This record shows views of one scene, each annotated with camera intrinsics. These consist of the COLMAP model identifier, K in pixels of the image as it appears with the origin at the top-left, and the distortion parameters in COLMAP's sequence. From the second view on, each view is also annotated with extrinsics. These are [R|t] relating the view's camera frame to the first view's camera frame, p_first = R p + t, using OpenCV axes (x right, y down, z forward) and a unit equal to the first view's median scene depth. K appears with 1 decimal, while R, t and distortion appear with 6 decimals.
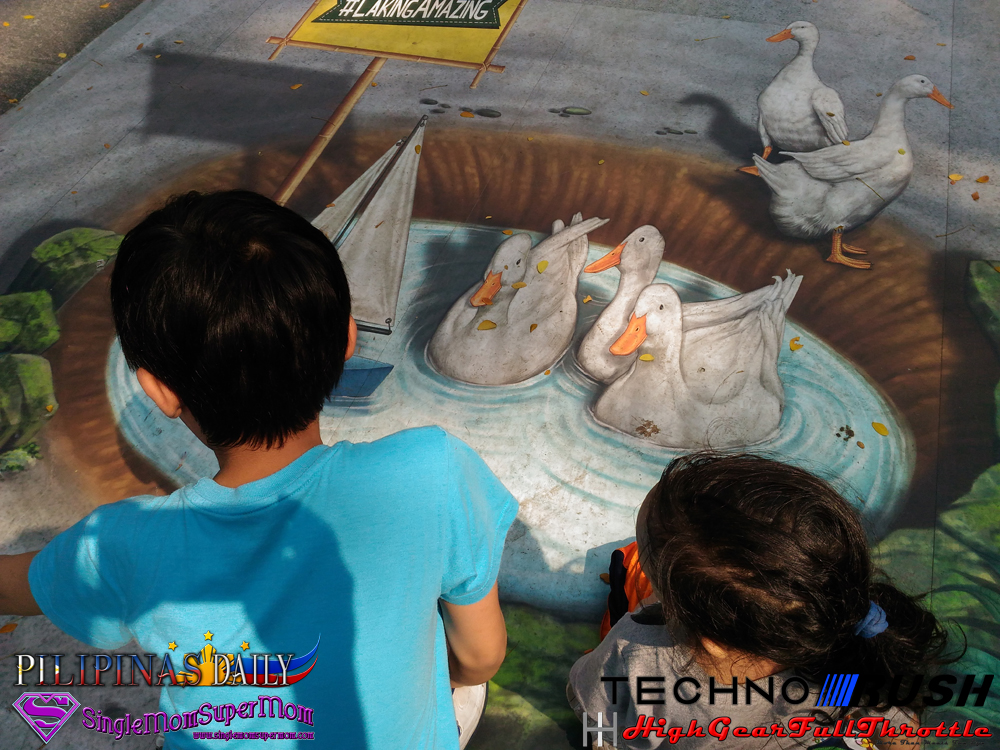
lens RADIAL K [[837.8, 0, 507.2], [0, 837.8, 391.9], [0, 0, 1]] dist [0.106396, -0.234455]
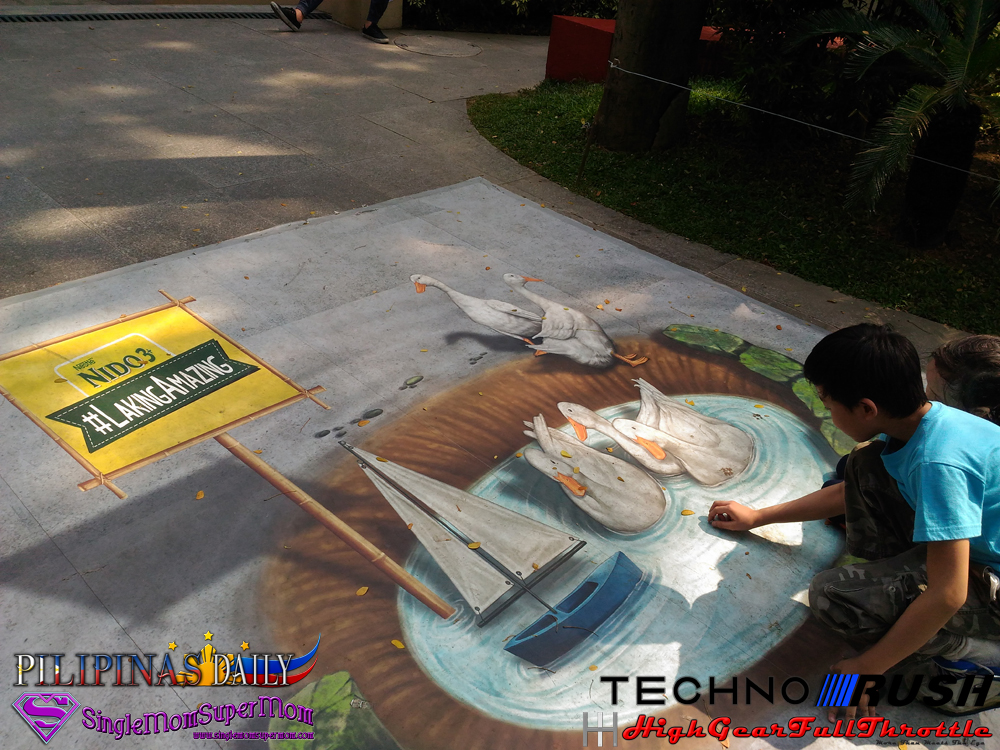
lens RADIAL K [[837.8, 0, 506.7], [0, 837.8, 380.5], [0, 0, 1]] dist [0.106396, -0.234455]
pose [[0.411638, -0.416531, 0.810590, -1.077093], [0.625165, 0.776236, 0.081403, -0.421337], [-0.663116, 0.473244, 0.579929, 0.209713]]
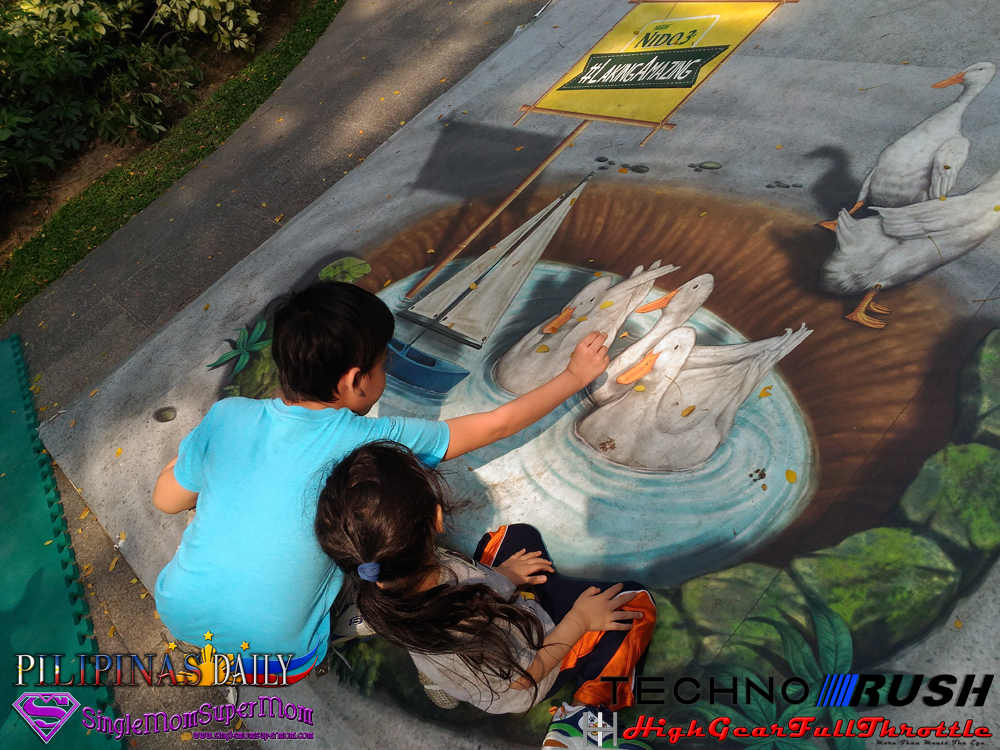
lens RADIAL K [[837.8, 0, 499.7], [0, 837.8, 383.1], [0, 0, 1]] dist [0.106396, -0.234455]
pose [[0.845125, 0.113393, -0.522404, 0.566390], [-0.115314, 0.992907, 0.028969, -0.054367], [0.521984, 0.035758, 0.852206, -0.116946]]
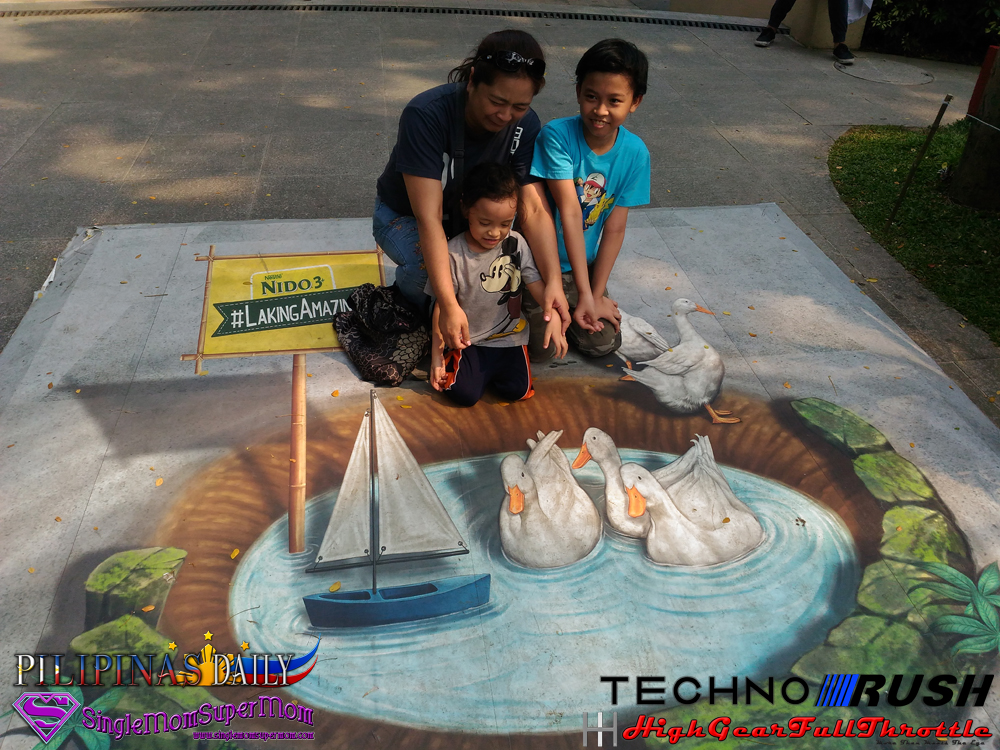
lens RADIAL K [[837.8, 0, 512.6], [0, 837.8, 378.9], [0, 0, 1]] dist [0.106396, -0.234455]
pose [[0.880663, -0.195051, 0.431727, -0.543711], [0.310428, 0.925994, -0.214871, -0.018484], [-0.357866, 0.323249, 0.876038, -0.184079]]
